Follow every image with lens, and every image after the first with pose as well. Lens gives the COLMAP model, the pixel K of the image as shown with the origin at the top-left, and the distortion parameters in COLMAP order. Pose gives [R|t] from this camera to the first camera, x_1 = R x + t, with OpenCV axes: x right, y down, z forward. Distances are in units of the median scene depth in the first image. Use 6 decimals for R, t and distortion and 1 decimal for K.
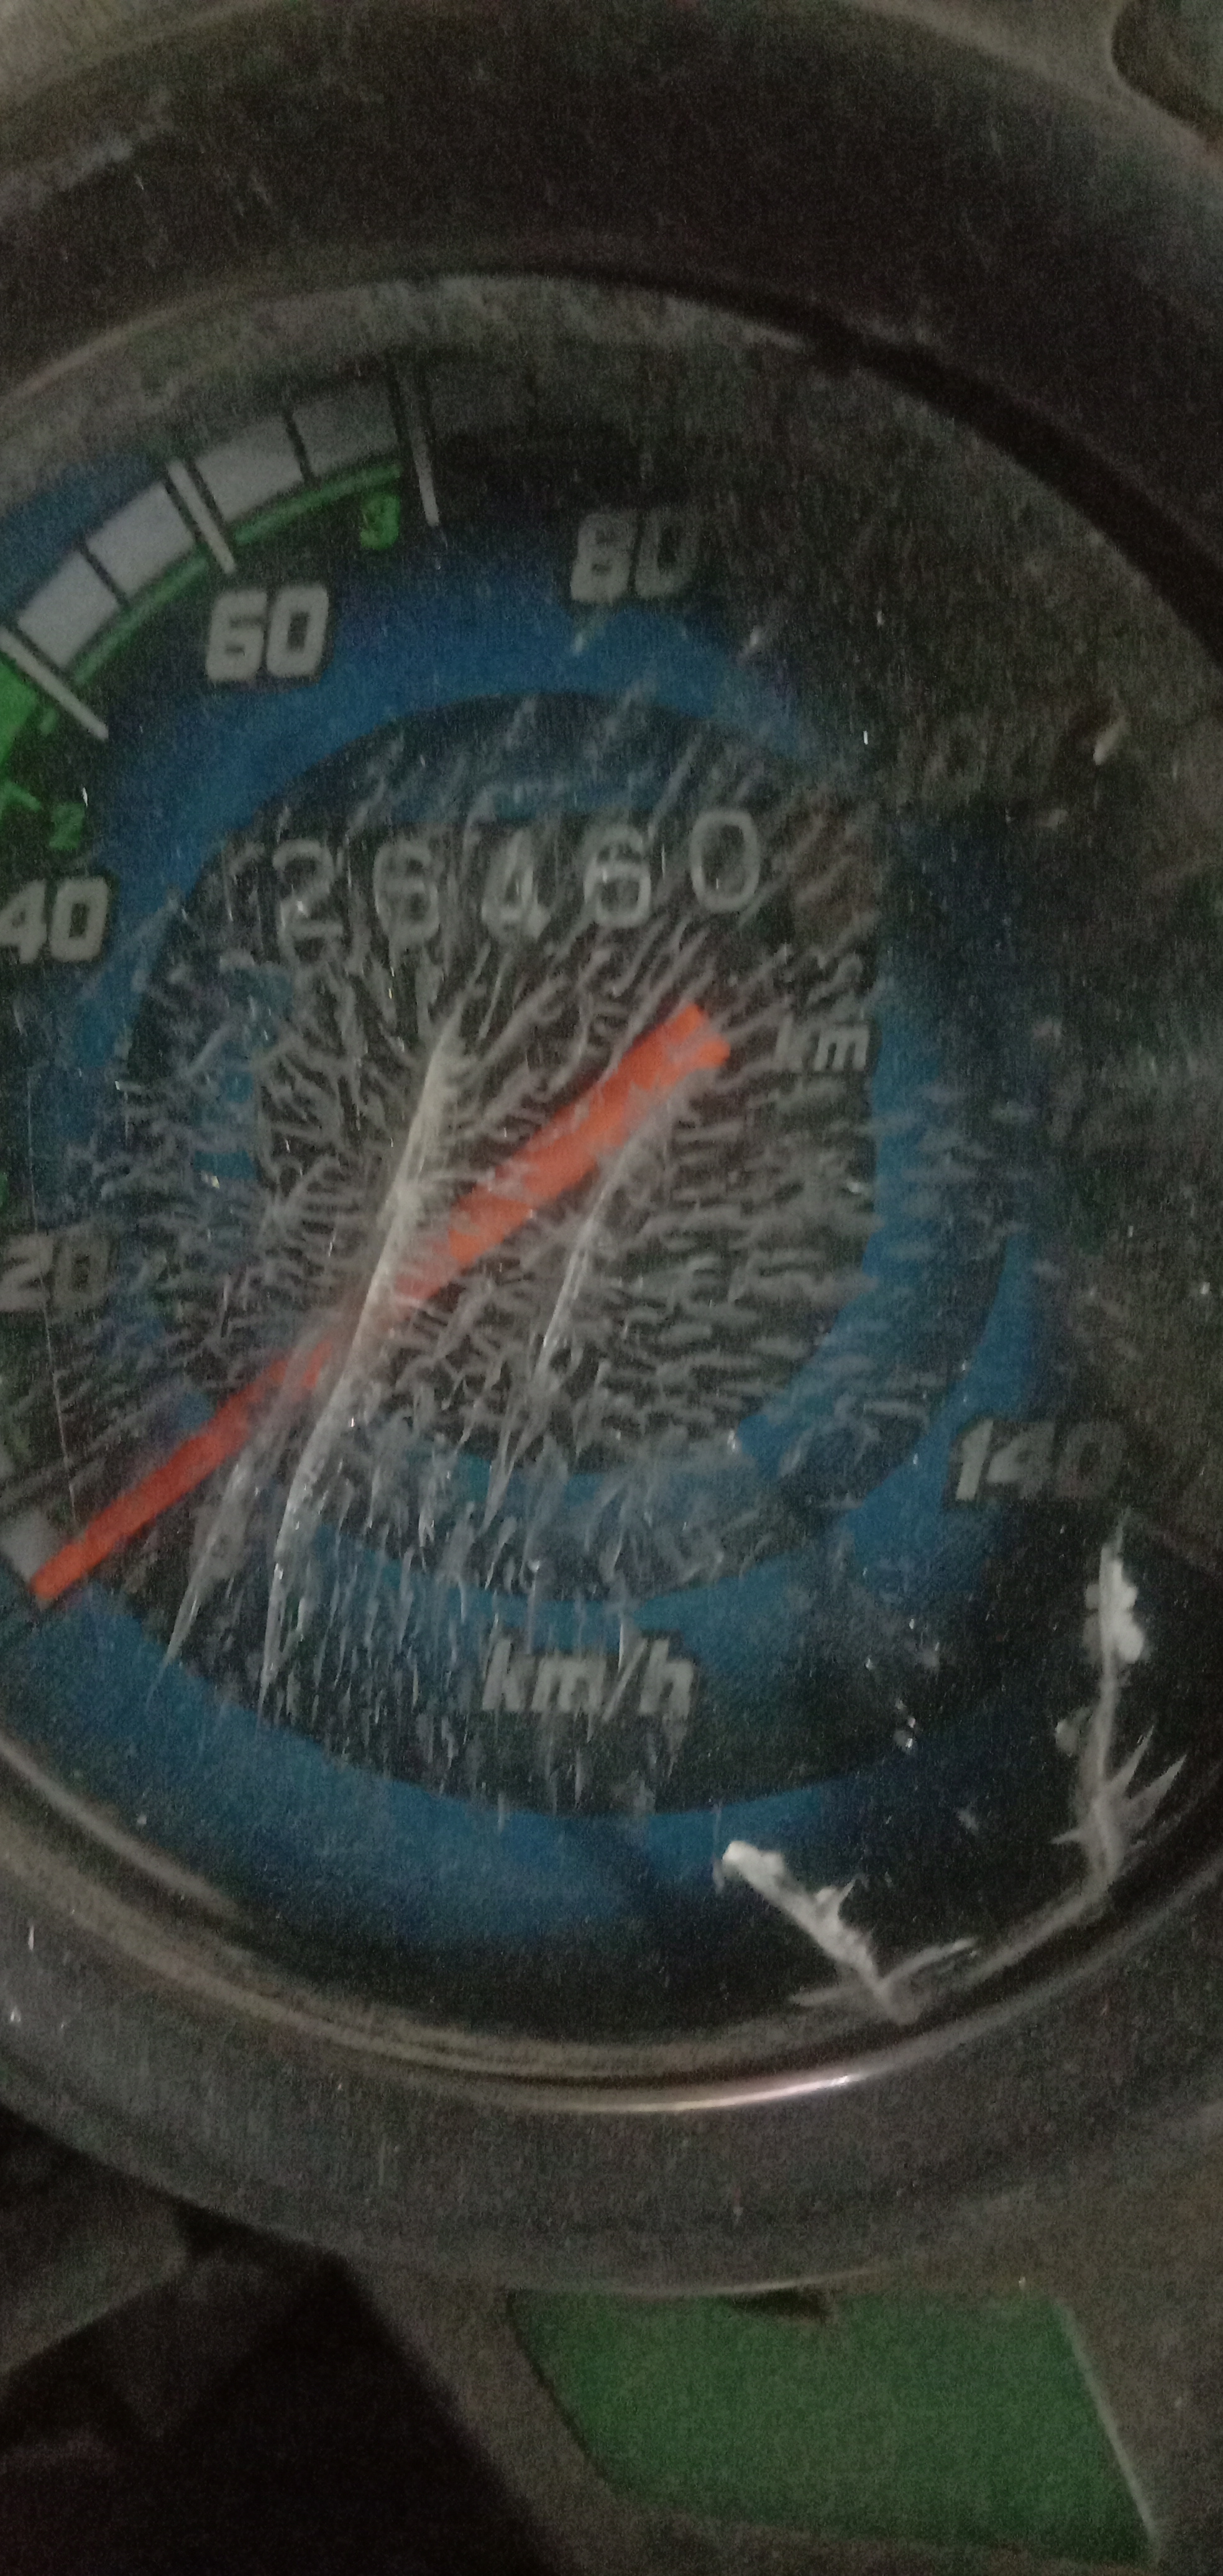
lens RADIAL K [[2220.6, 0, 629.2], [0, 2220.6, 1316.6], [0, 0, 1]] dist [0.078142, -0.315437]
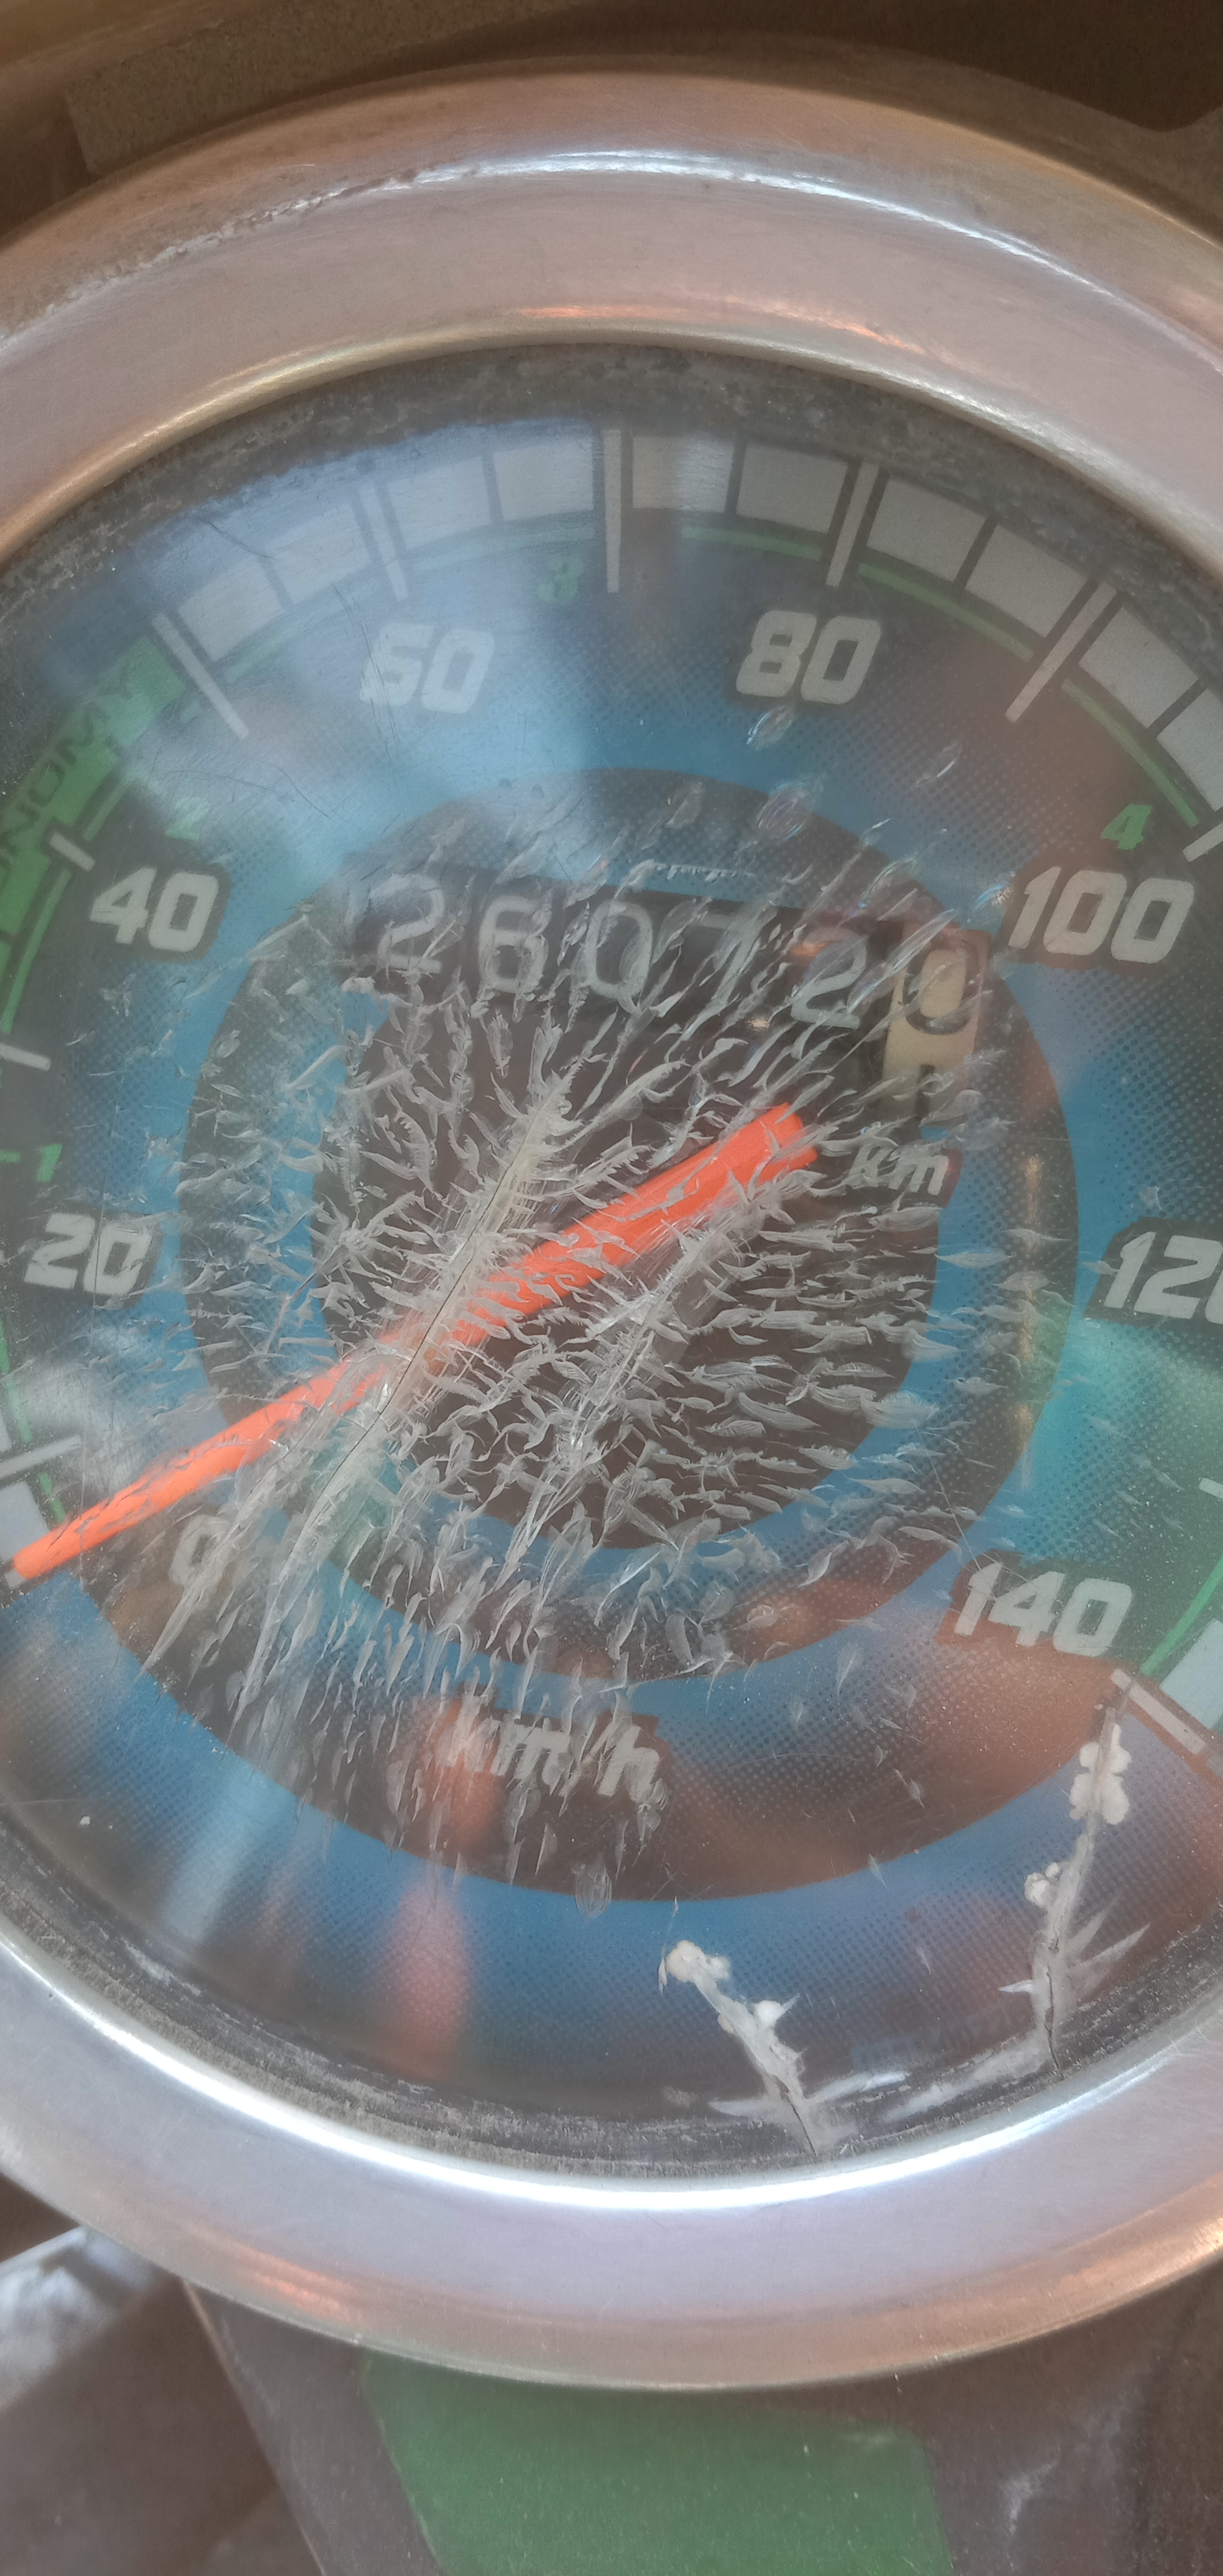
lens RADIAL K [[2220.6, 0, 620.9], [0, 2220.6, 1304.1], [0, 0, 1]] dist [0.078142, -0.315437]
pose [[0.984083, 0.171814, 0.045402, -0.079668], [-0.170144, 0.984670, -0.038407, -0.000189], [-0.051304, 0.030071, 0.998230, 0.002043]]
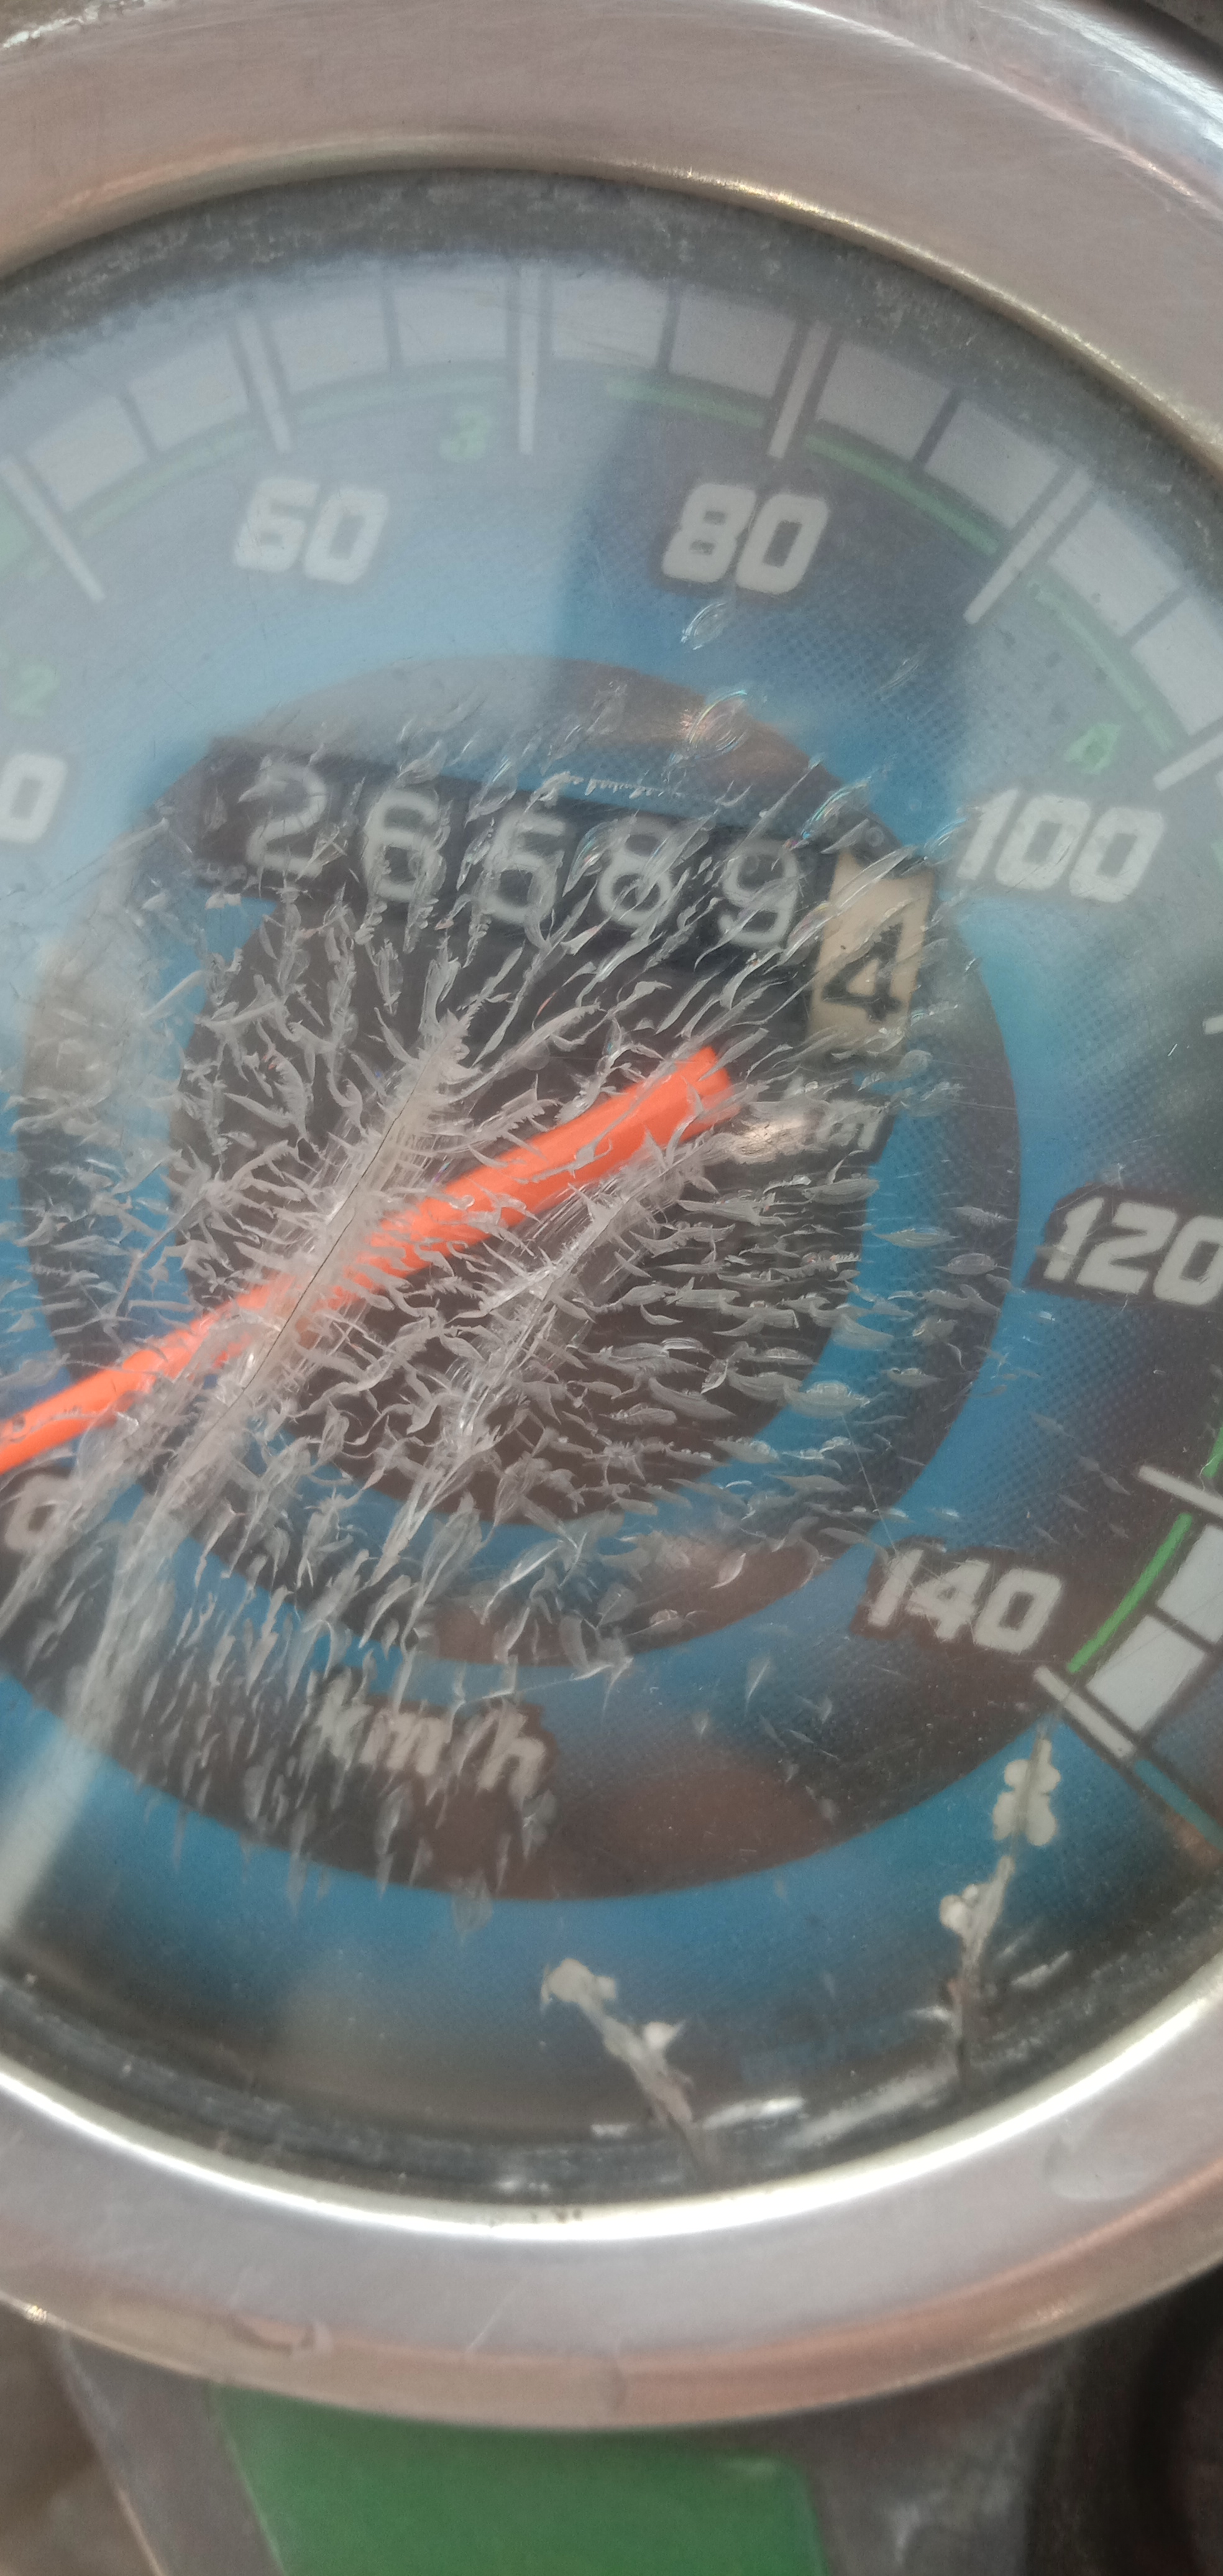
lens RADIAL K [[2220.6, 0, 635.1], [0, 2220.6, 1299.2], [0, 0, 1]] dist [0.078142, -0.315437]
pose [[0.973973, 0.190787, 0.122378, -0.095855], [-0.193802, 0.980953, 0.013108, -0.048901], [-0.117546, -0.036484, 0.992397, 0.110594]]
